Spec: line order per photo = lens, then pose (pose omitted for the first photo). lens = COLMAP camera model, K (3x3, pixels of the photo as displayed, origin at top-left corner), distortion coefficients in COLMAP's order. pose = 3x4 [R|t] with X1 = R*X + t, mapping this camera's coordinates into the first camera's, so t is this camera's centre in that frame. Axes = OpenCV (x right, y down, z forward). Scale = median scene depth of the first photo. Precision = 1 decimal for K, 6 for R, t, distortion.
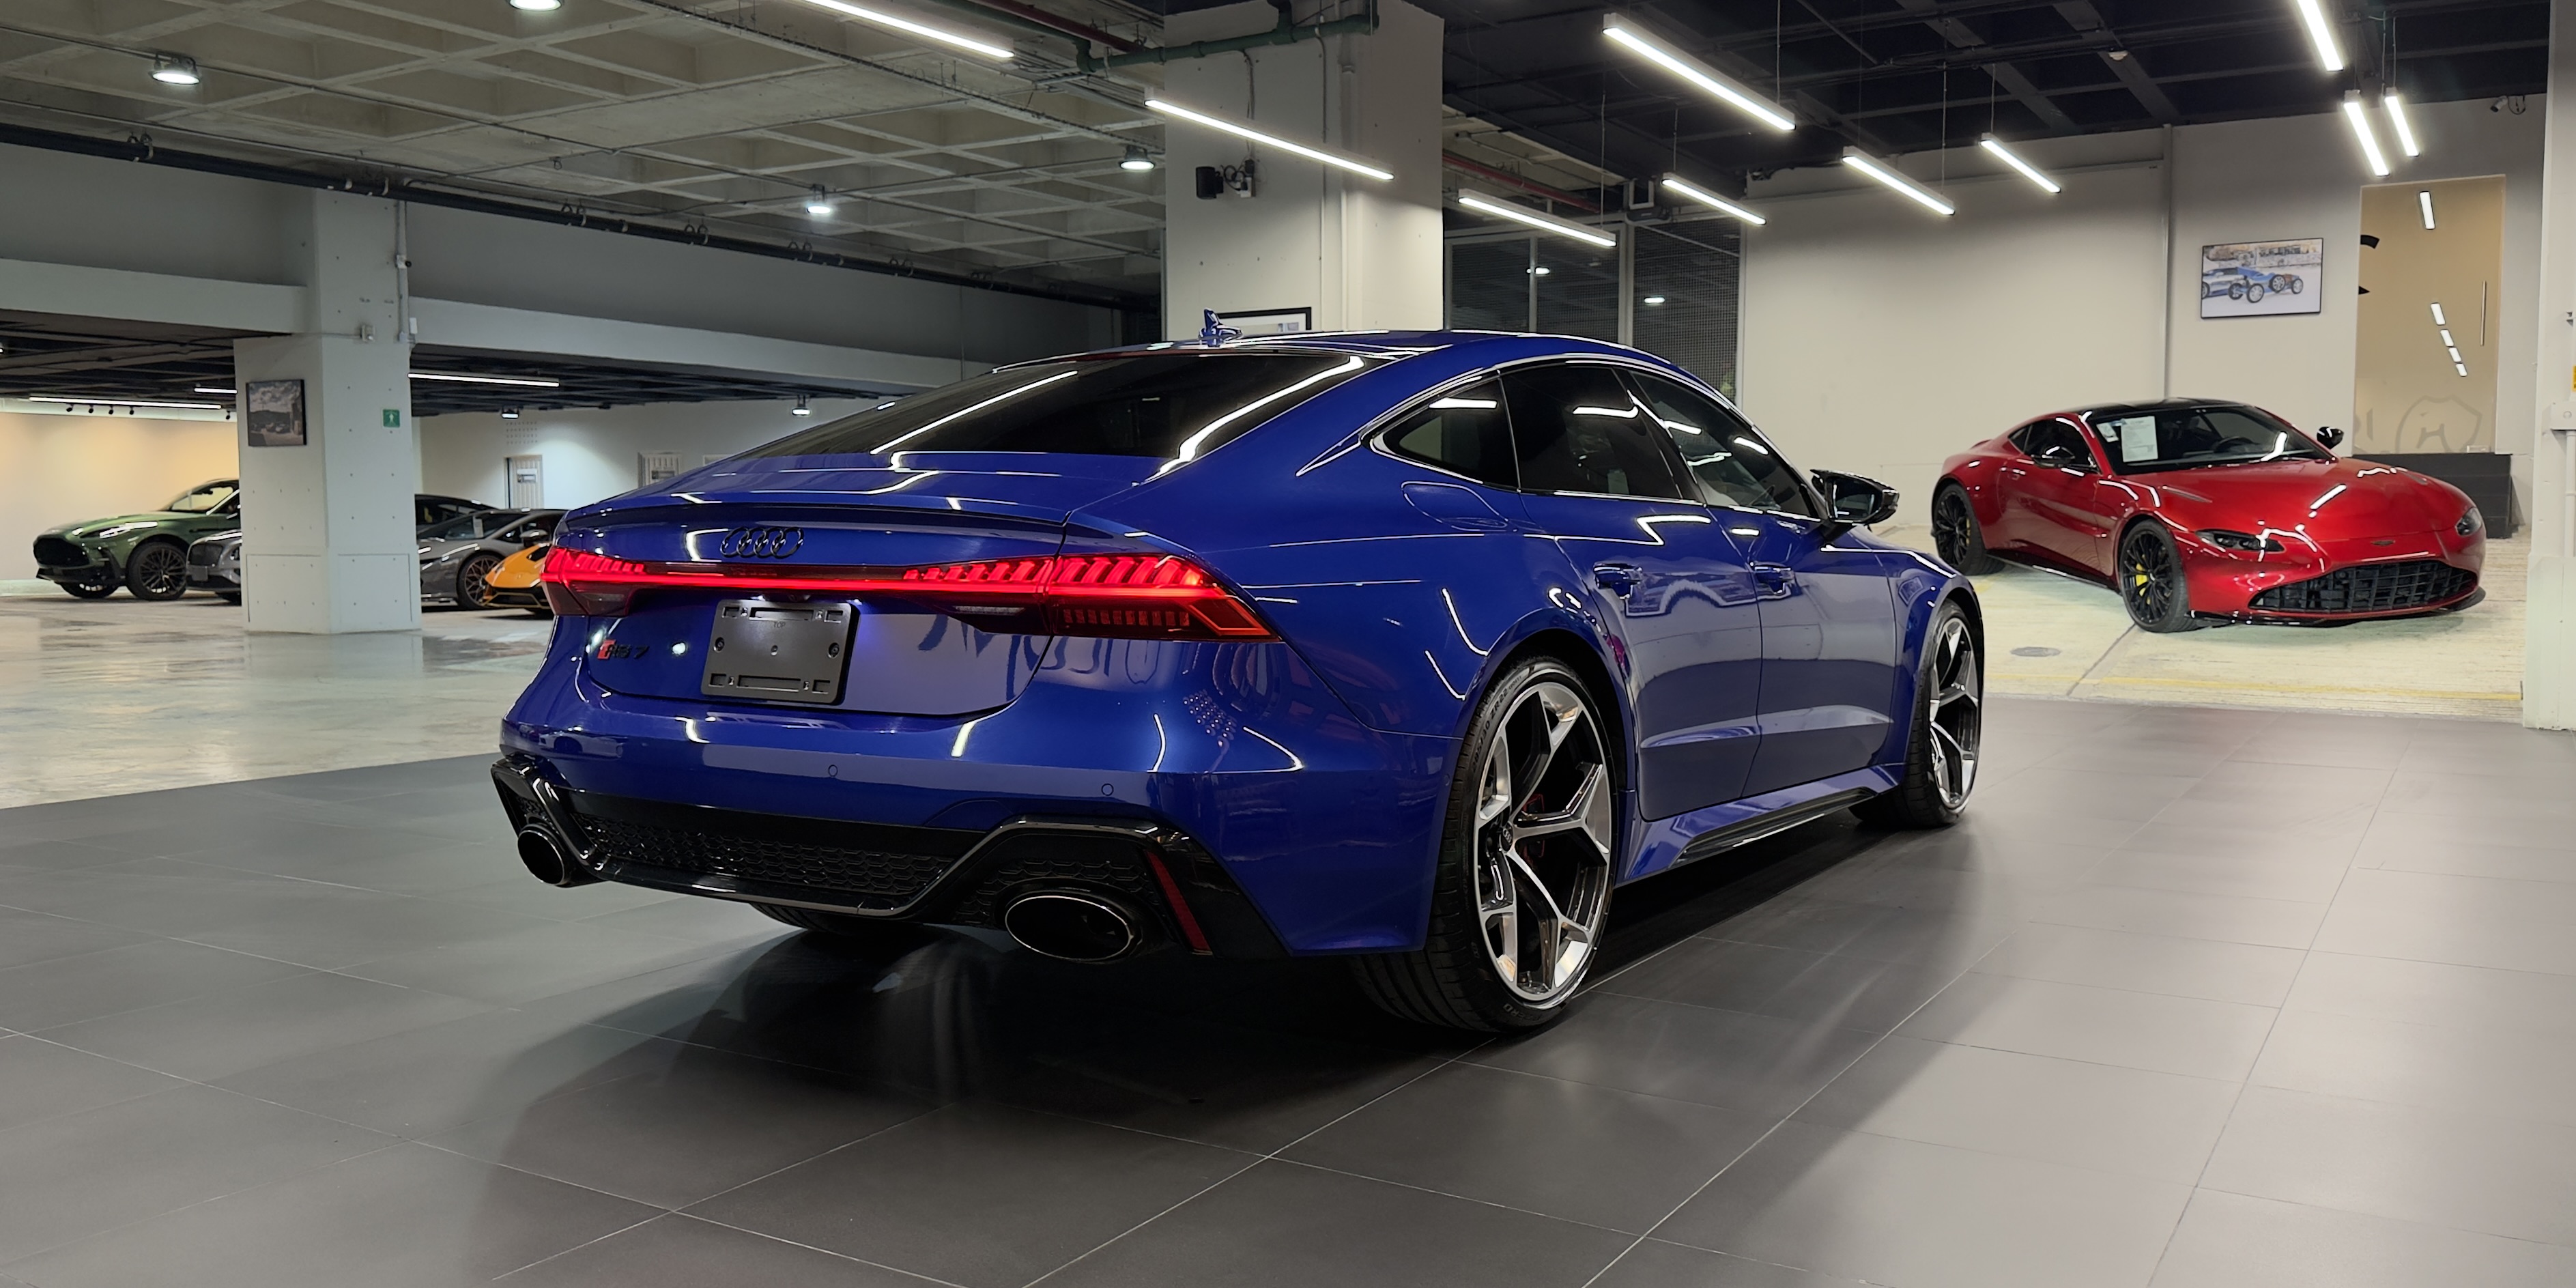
lens RADIAL K [[2033.0, 0, 1288.0], [0, 2033.0, 644.0], [0, 0, 1]] dist [0.241836, -0.434336]
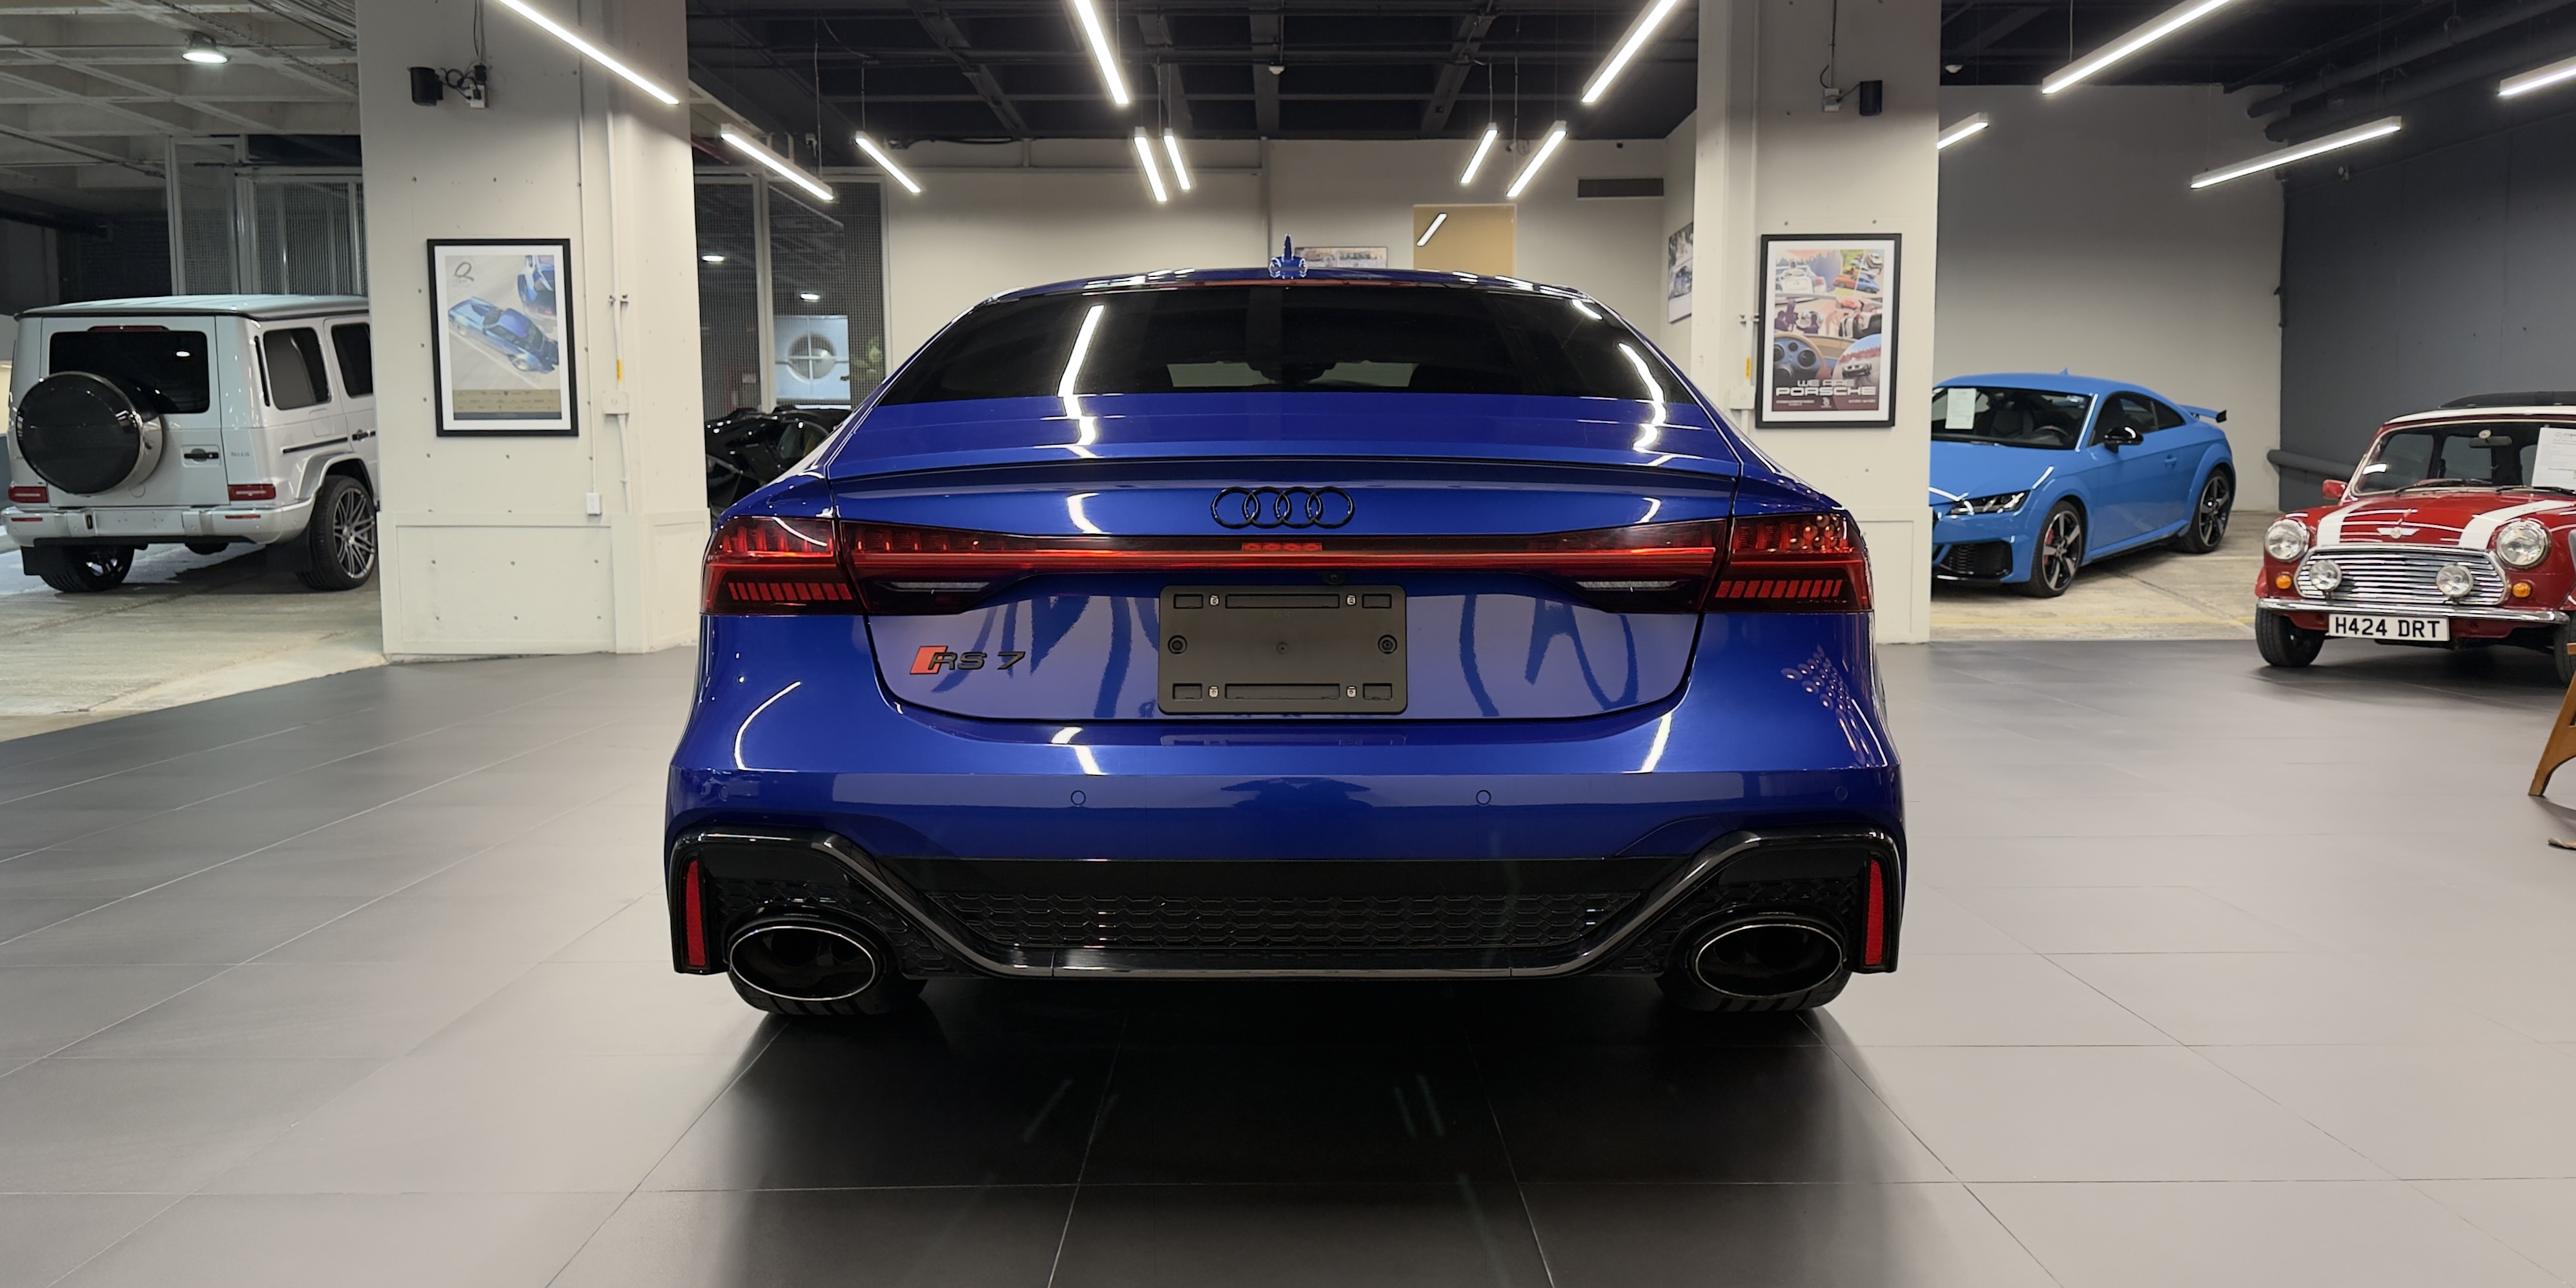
lens RADIAL K [[1950.1, 0, 1288.0], [0, 1950.1, 644.0], [0, 0, 1]] dist [0.124671, -0.161790]
pose [[0.853851, -0.043820, 0.518670, -0.136270], [0.033231, 0.999006, 0.029695, -0.004326], [-0.519456, -0.008119, 0.854459, 0.082836]]
